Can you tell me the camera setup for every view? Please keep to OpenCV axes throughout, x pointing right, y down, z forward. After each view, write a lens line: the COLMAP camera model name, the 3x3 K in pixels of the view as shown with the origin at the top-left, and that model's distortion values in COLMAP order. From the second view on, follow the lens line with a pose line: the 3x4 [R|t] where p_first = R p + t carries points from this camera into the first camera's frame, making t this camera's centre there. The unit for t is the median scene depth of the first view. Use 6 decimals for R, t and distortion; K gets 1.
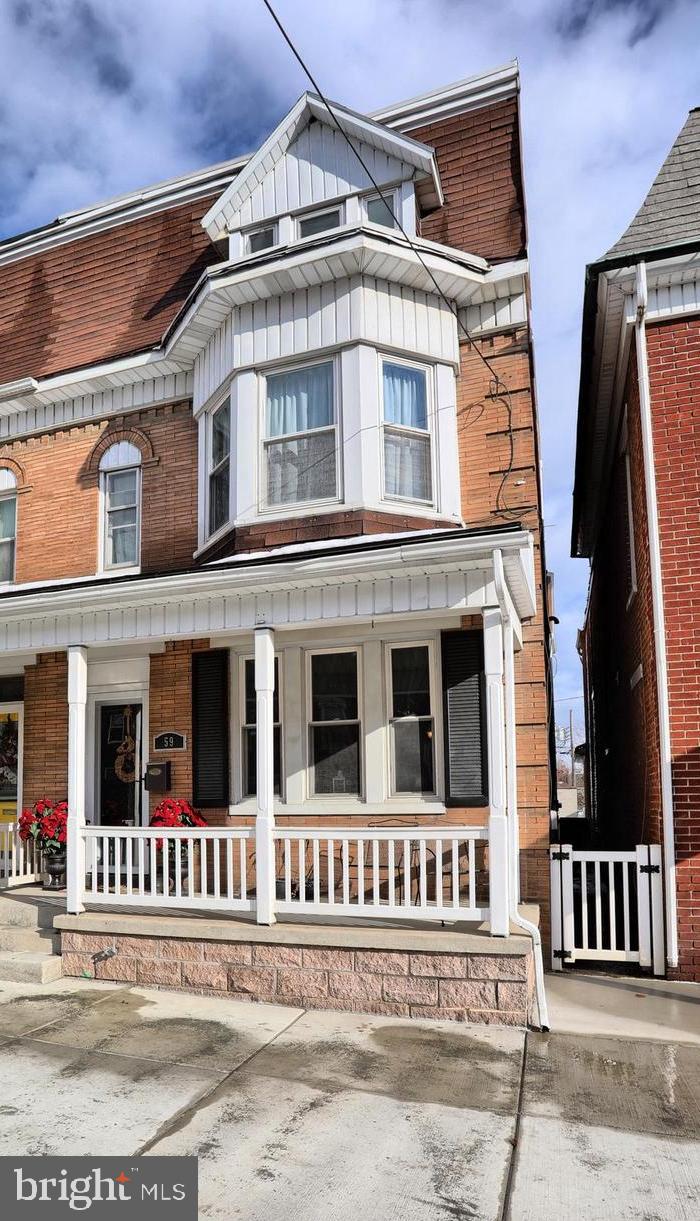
lens RADIAL K [[745.3, 0, 279.1], [0, 745.3, 766.4], [0, 0, 1]] dist [-0.065416, 0.003157]
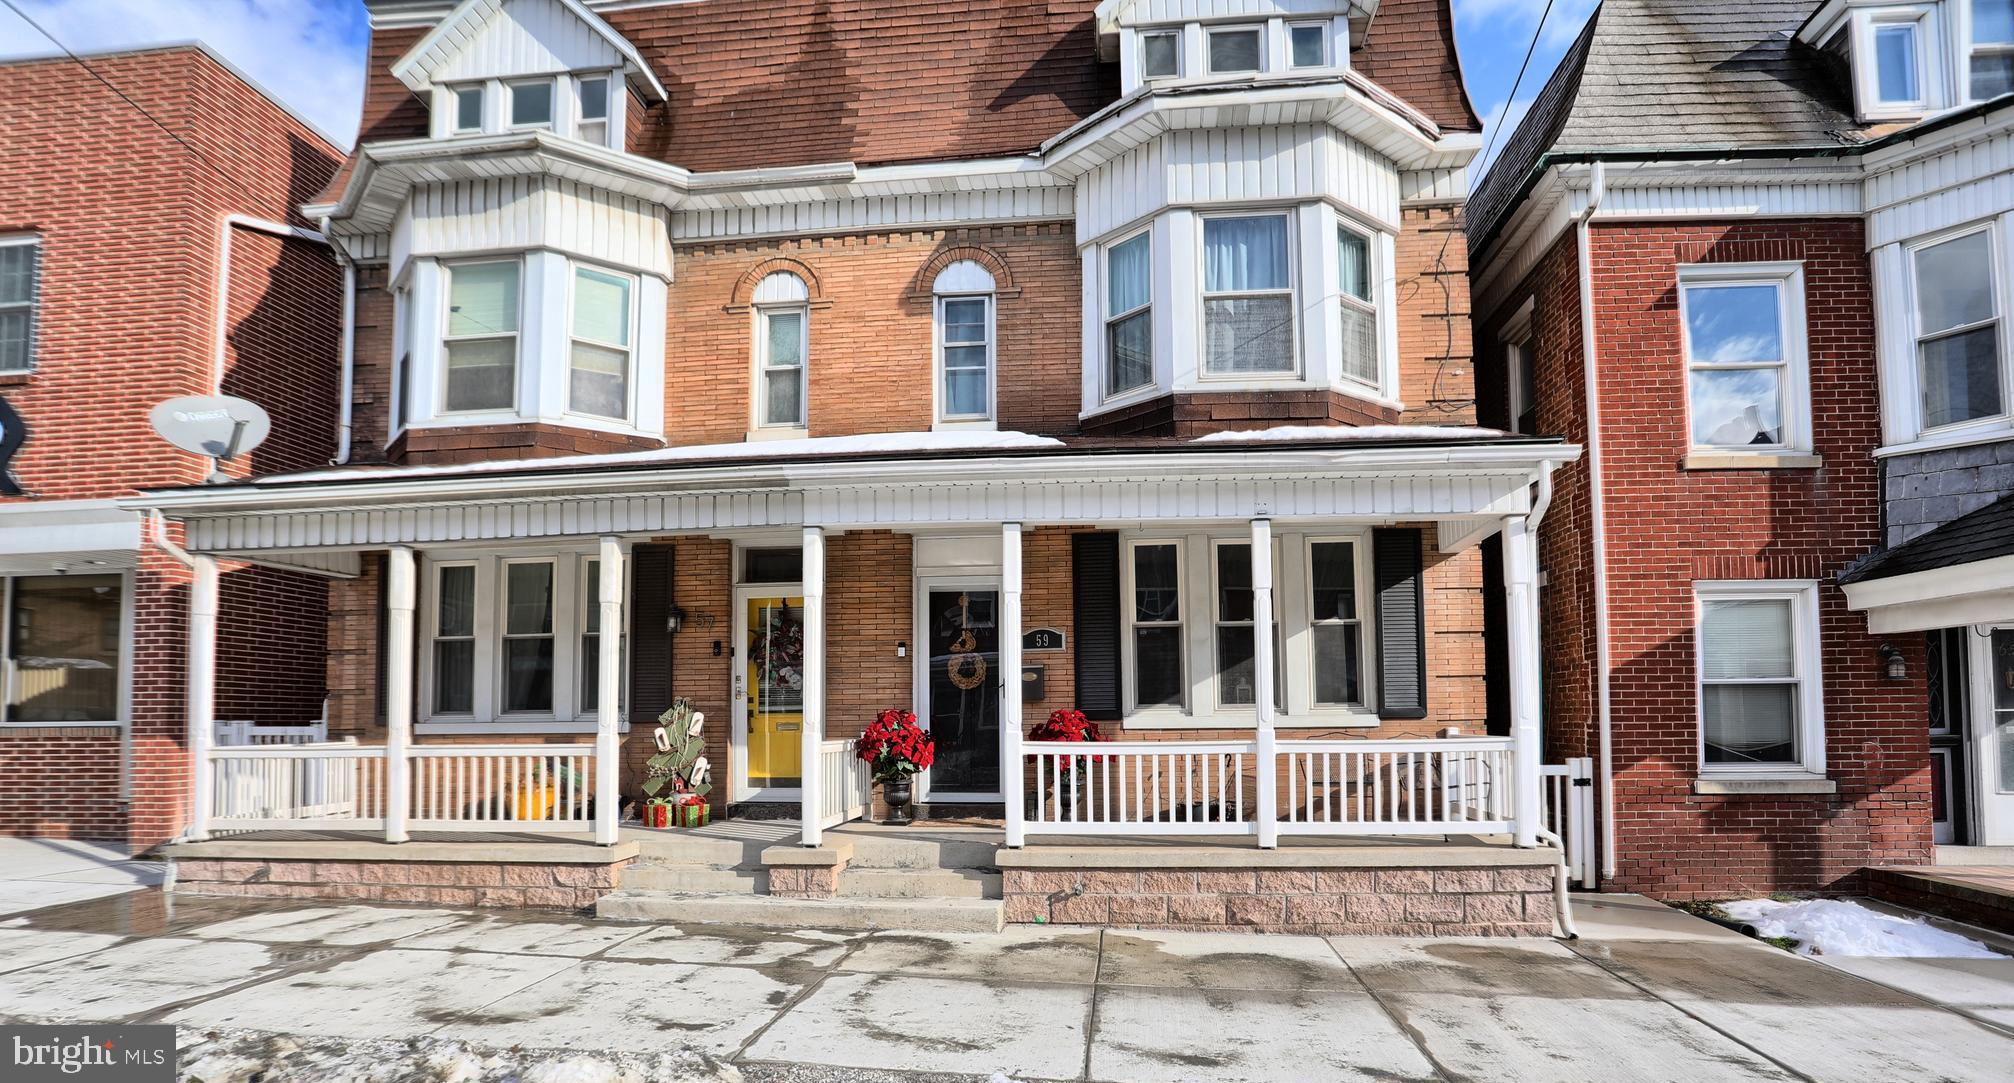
lens RADIAL K [[1002.1, 0, 1034.5], [0, 1002.1, 687.6], [0, 0, 1]] dist [-0.067478, 0.000041]
pose [[0.965746, 0.008488, 0.259350, -0.506813], [-0.013590, 0.999748, 0.017885, -0.000464], [-0.259133, -0.020797, 0.965618, -0.078121]]
